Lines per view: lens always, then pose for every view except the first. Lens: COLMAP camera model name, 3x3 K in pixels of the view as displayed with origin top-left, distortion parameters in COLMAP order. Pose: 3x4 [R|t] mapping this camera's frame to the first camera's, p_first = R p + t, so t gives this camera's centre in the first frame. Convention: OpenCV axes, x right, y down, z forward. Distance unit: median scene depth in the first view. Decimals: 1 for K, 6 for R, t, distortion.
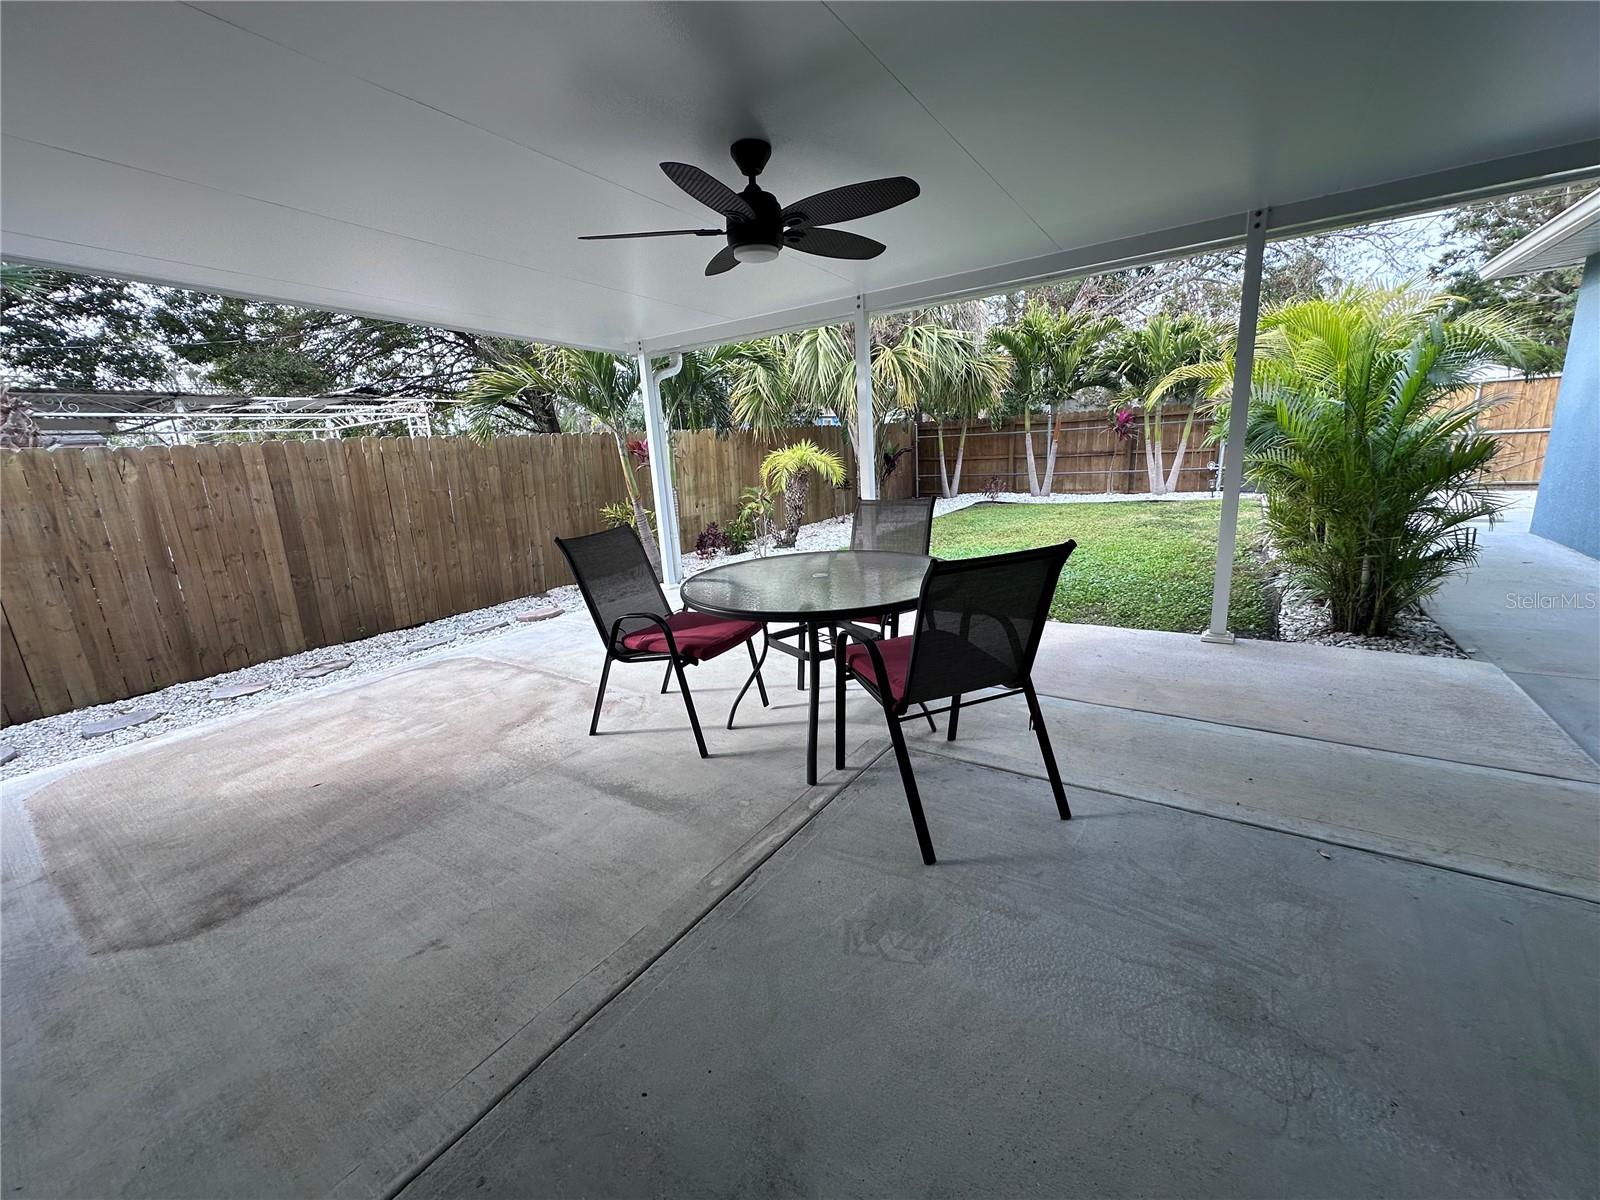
lens RADIAL K [[640.7, 0, 800.8], [0, 640.7, 604.5], [0, 0, 1]] dist [-0.004340, 0.000249]
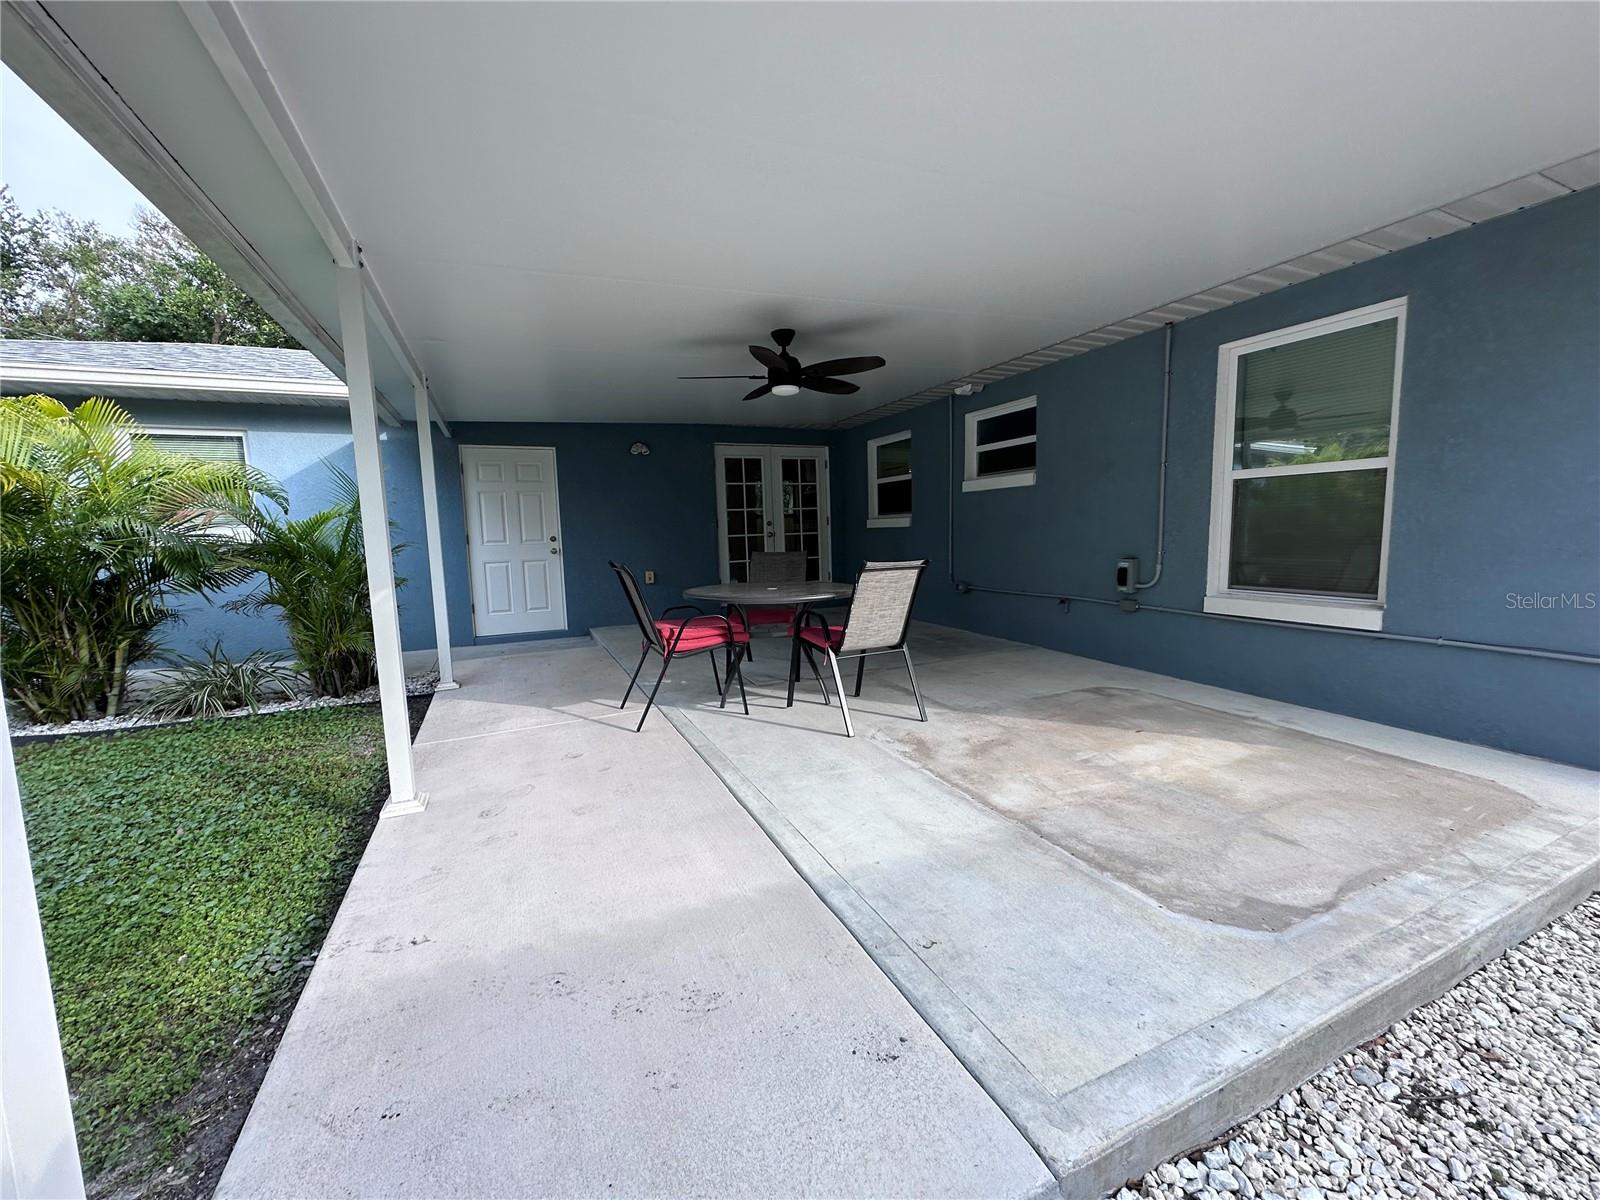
lens RADIAL K [[640.7, 0, 798.5], [0, 640.7, 602.9], [0, 0, 1]] dist [-0.004340, 0.000249]
pose [[-0.853819, 0.022542, 0.520082, -0.484423], [0.198903, 0.937387, 0.285909, -0.257076], [-0.481073, 0.347560, -0.804842, 1.289907]]
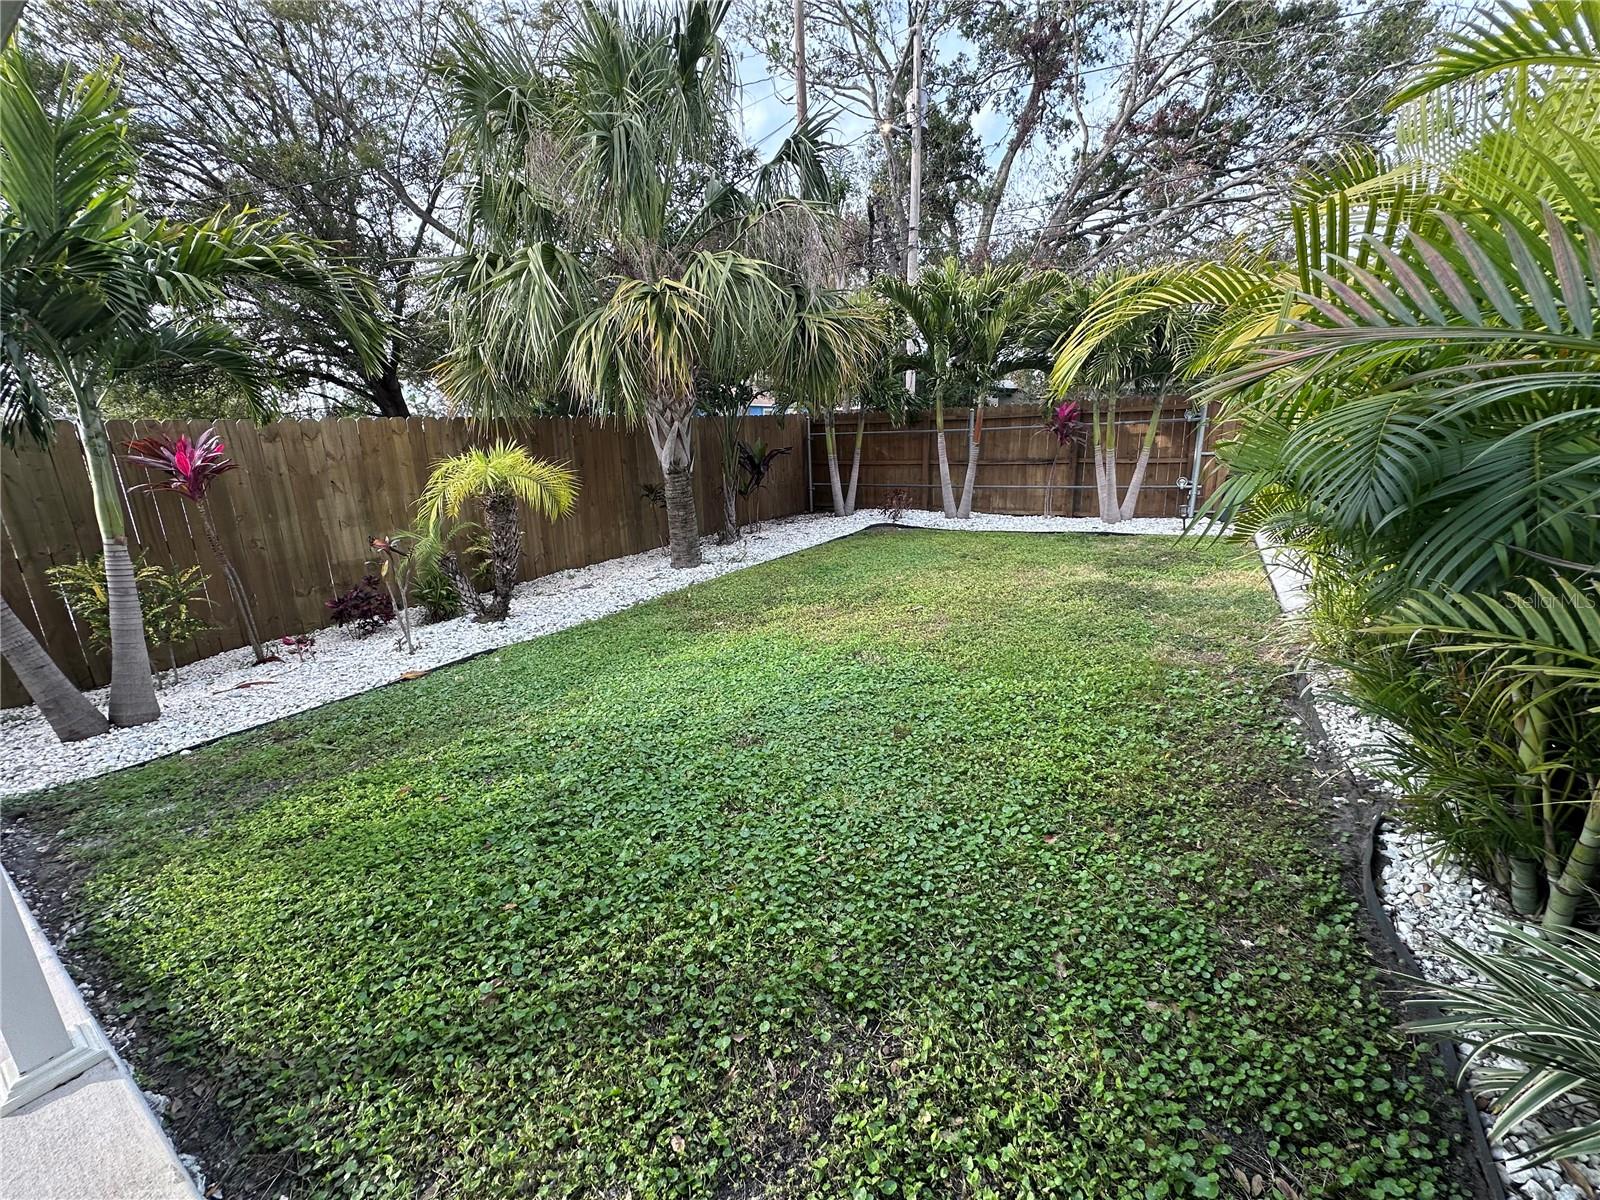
lens RADIAL K [[640.7, 0, 800.8], [0, 640.7, 593.4], [0, 0, 1]] dist [-0.004340, 0.000249]
pose [[0.998987, 0.008694, 0.044153, 0.444539], [-0.008844, 0.999956, 0.003206, -0.225204], [-0.044123, -0.003593, 0.999020, 0.731685]]
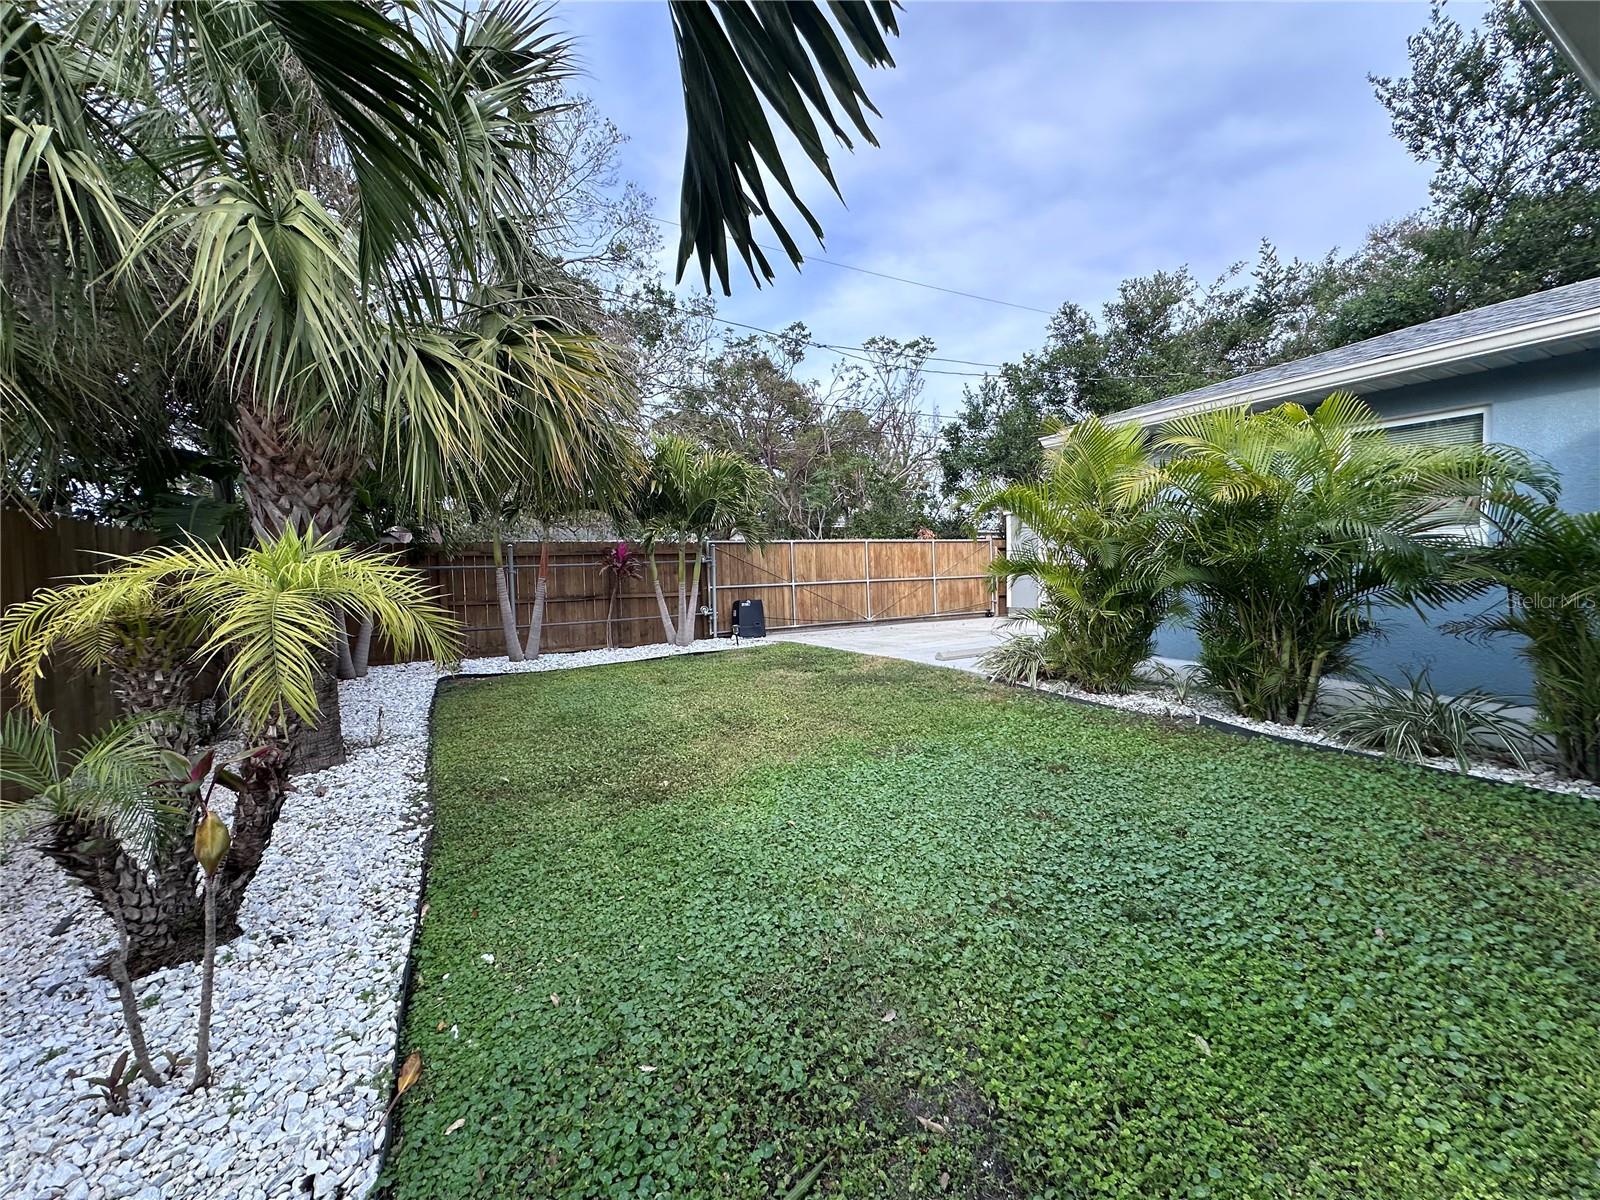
lens RADIAL K [[640.7, 0, 800.7], [0, 640.7, 604.7], [0, 0, 1]] dist [-0.004340, 0.000249]
pose [[0.436923, -0.007585, 0.899467, -0.270598], [0.219281, 0.970694, -0.098332, -0.267409], [-0.872361, 0.240199, 0.425782, 1.271680]]
